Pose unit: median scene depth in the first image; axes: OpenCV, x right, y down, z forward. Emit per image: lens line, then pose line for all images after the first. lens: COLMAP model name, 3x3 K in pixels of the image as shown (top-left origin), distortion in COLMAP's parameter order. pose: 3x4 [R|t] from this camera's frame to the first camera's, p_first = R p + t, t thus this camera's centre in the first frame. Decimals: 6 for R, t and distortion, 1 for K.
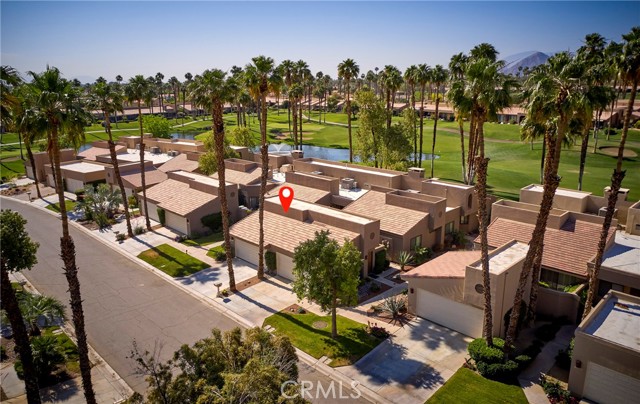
lens RADIAL K [[459.7, 0, 320.5], [0, 459.7, 202.7], [0, 0, 1]] dist [-0.009613, 0.000325]
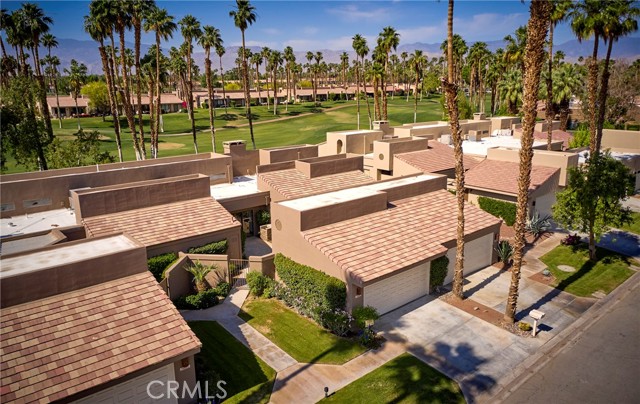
lens RADIAL K [[459.7, 0, 321.1], [0, 459.7, 202.0], [0, 0, 1]] dist [-0.009613, 0.000325]
pose [[0.081756, -0.229873, 0.969781, -0.669373], [0.264560, 0.943136, 0.201254, -0.119352], [-0.960897, 0.240111, 0.137922, 1.014252]]
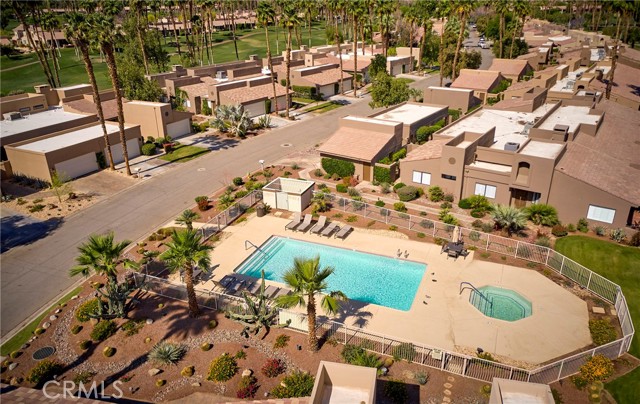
lens RADIAL K [[459.7, 0, 319.0], [0, 459.7, 200.8], [0, 0, 1]] dist [-0.009613, 0.000325]
pose [[-0.177329, -0.369731, 0.912060, -2.244817], [0.264467, 0.874756, 0.406029, -0.310105], [-0.947951, 0.313211, -0.057338, 1.338079]]
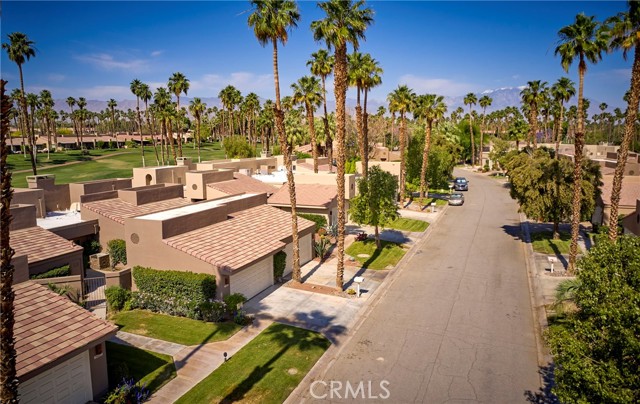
lens RADIAL K [[459.7, 0, 320.3], [0, 459.7, 202.1], [0, 0, 1]] dist [-0.009613, 0.000325]
pose [[-0.400919, -0.112307, 0.909203, -0.765769], [0.245369, 0.943033, 0.224682, -0.111478], [-0.882643, 0.313170, -0.350524, 1.134966]]
